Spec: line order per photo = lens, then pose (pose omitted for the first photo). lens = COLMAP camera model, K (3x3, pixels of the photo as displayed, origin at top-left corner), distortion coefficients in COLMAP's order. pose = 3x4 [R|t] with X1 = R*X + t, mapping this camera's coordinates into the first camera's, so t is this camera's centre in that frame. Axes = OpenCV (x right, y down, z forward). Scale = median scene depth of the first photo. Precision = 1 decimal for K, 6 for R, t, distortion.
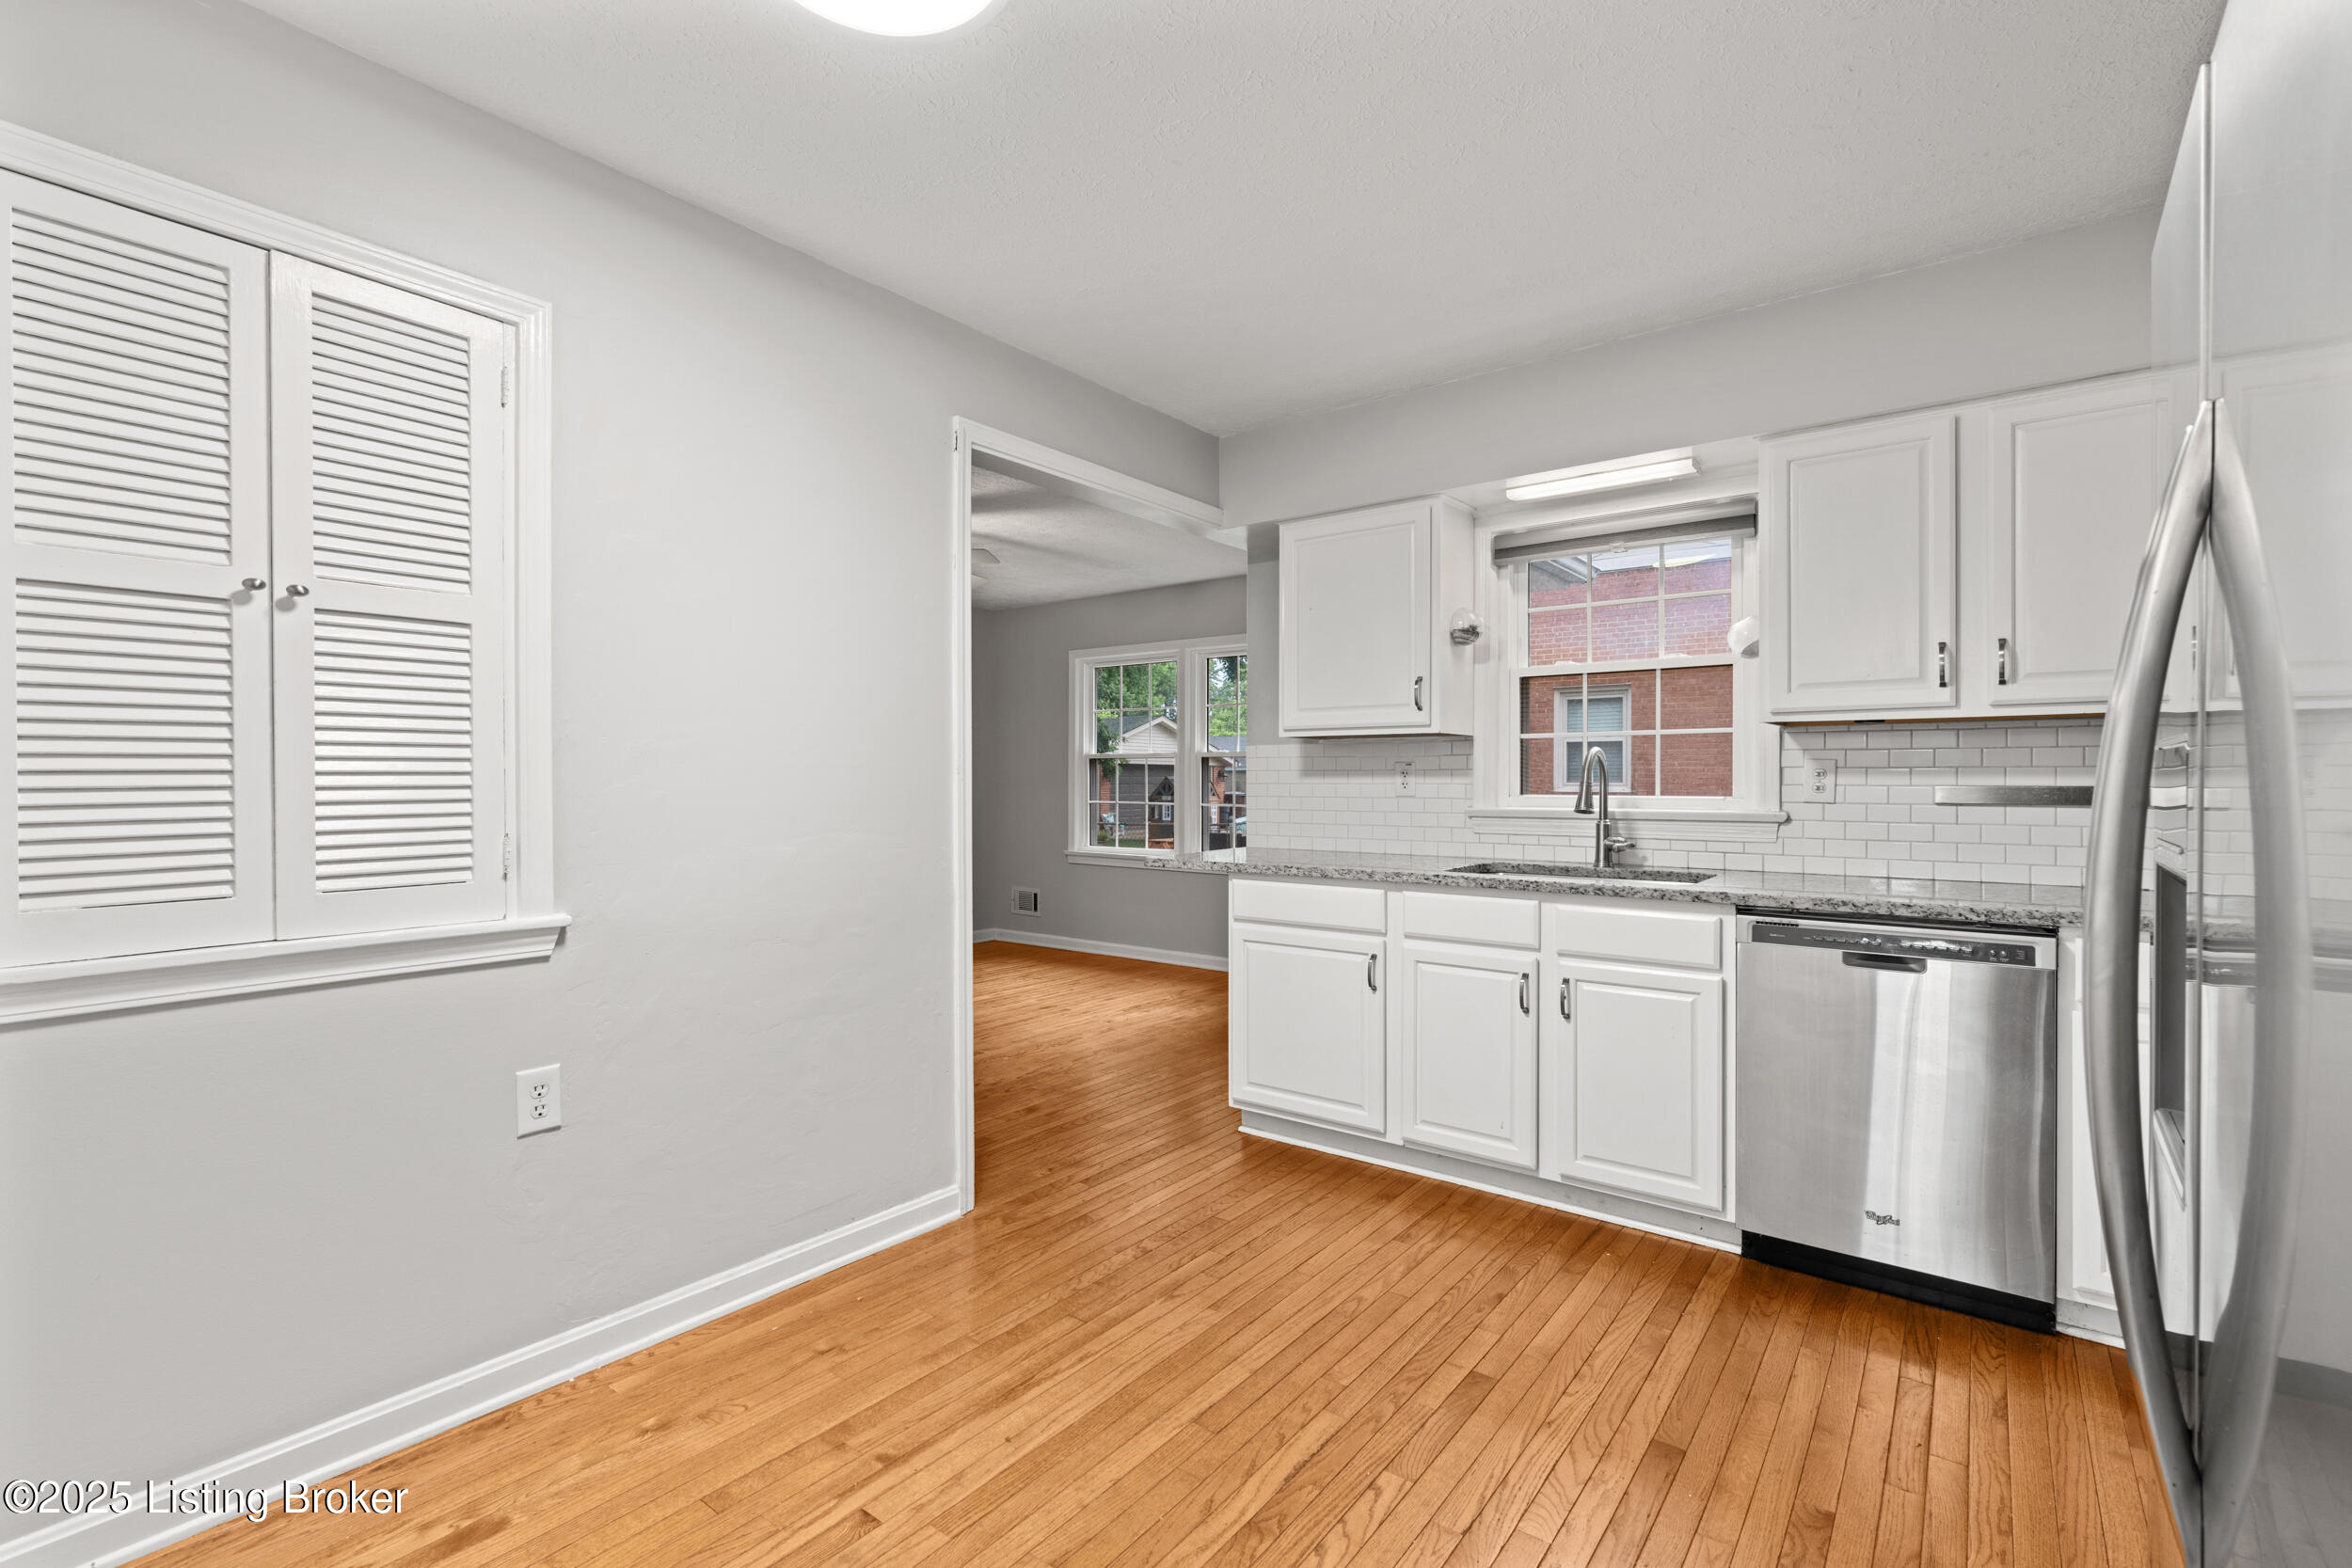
lens RADIAL K [[1064.0, 0, 1176.0], [0, 1064.0, 784.0], [0, 0, 1]] dist [0.000789, 0.000490]
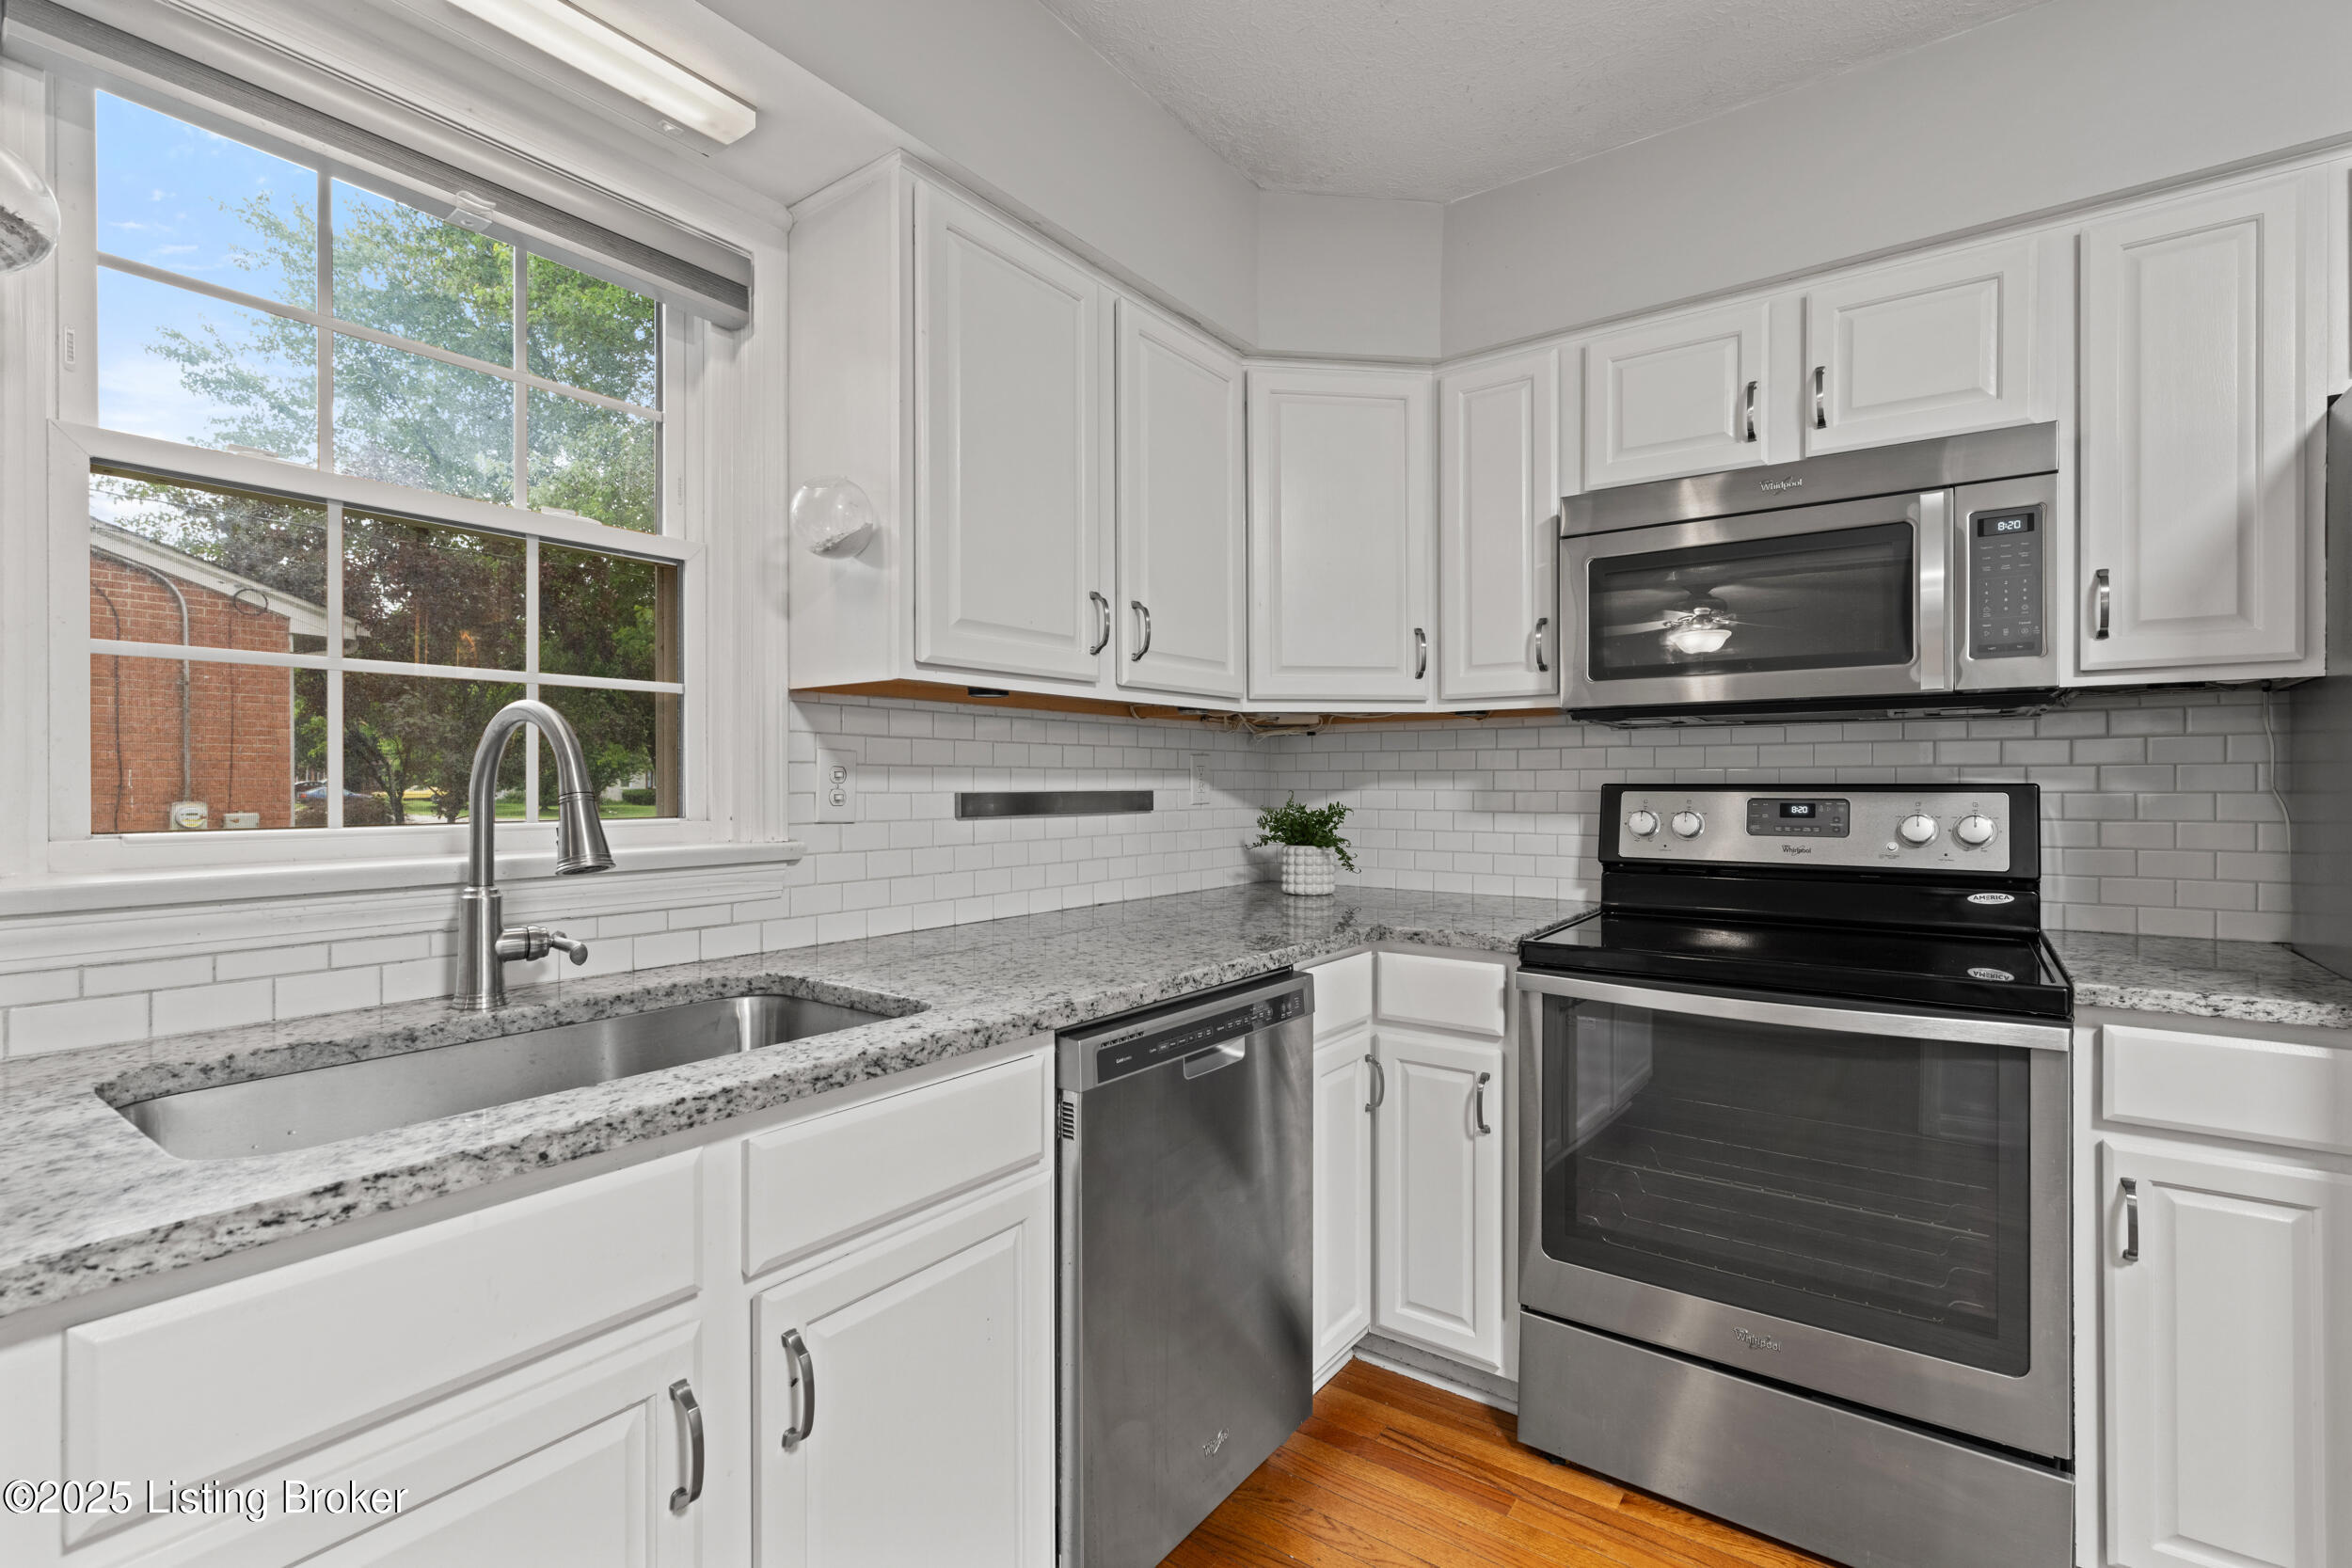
lens RADIAL K [[1064.0, 0, 1176.0], [0, 1064.0, 784.0], [0, 0, 1]] dist [0.000789, 0.000490]
pose [[-0.026374, 0.003504, 0.999646, 0.002512], [0.009712, 0.999948, -0.003248, -0.000727], [-0.999605, 0.009623, -0.026407, 0.821932]]
